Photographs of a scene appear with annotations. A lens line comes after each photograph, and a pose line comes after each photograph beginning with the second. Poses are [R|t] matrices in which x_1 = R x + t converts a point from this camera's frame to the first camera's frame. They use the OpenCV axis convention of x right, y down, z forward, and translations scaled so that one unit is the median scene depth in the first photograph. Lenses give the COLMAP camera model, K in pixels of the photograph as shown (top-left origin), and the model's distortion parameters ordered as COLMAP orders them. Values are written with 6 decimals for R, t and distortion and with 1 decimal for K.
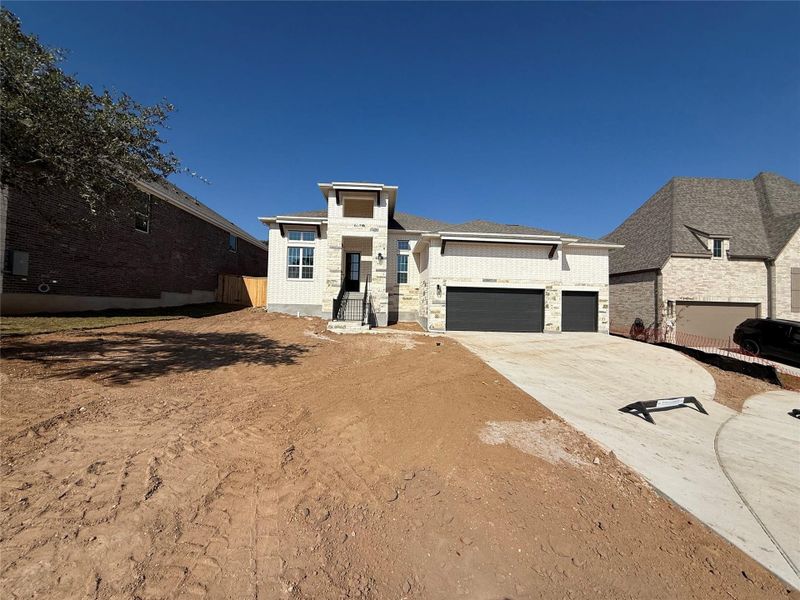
lens RADIAL K [[330.5, 0, 400.0], [0, 330.5, 300.0], [0, 0, 1]] dist [-0.001023, 0.000193]
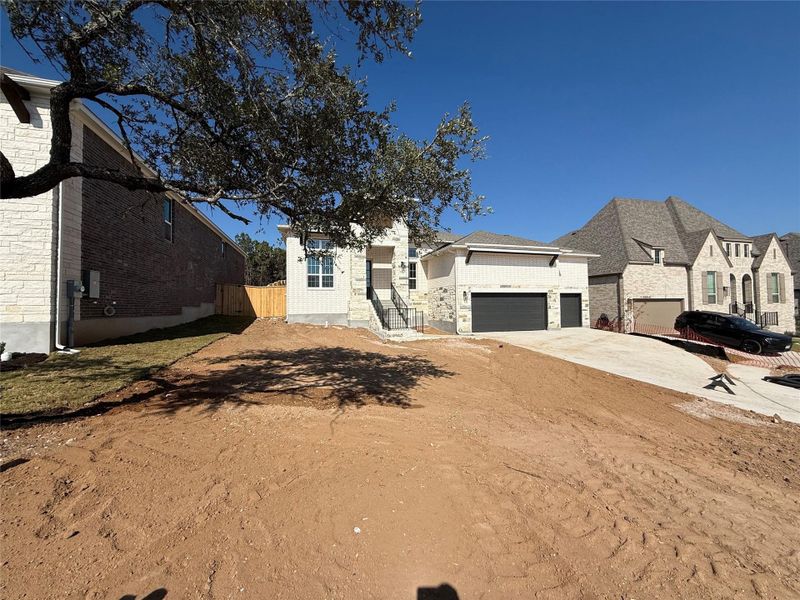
lens RADIAL K [[330.5, 0, 400.0], [0, 330.5, 300.0], [0, 0, 1]] dist [-0.001023, 0.000193]
pose [[0.971798, -0.031078, 0.233758, -0.319134], [0.030473, 0.999516, 0.006200, -0.028046], [-0.233838, 0.001098, 0.972275, -0.012877]]
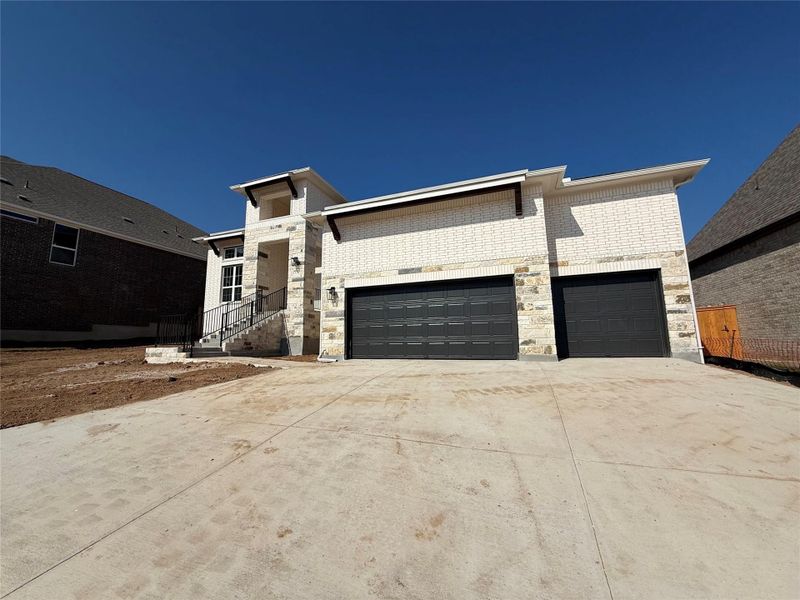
lens RADIAL K [[319.8, 0, 400.0], [0, 319.8, 300.0], [0, 0, 1]] dist [0.000658, 0.000125]
pose [[0.914614, -0.092377, -0.393633, 0.437640], [0.045163, 0.990799, -0.127583, 0.058949], [0.401797, 0.098912, 0.910371, 0.445887]]
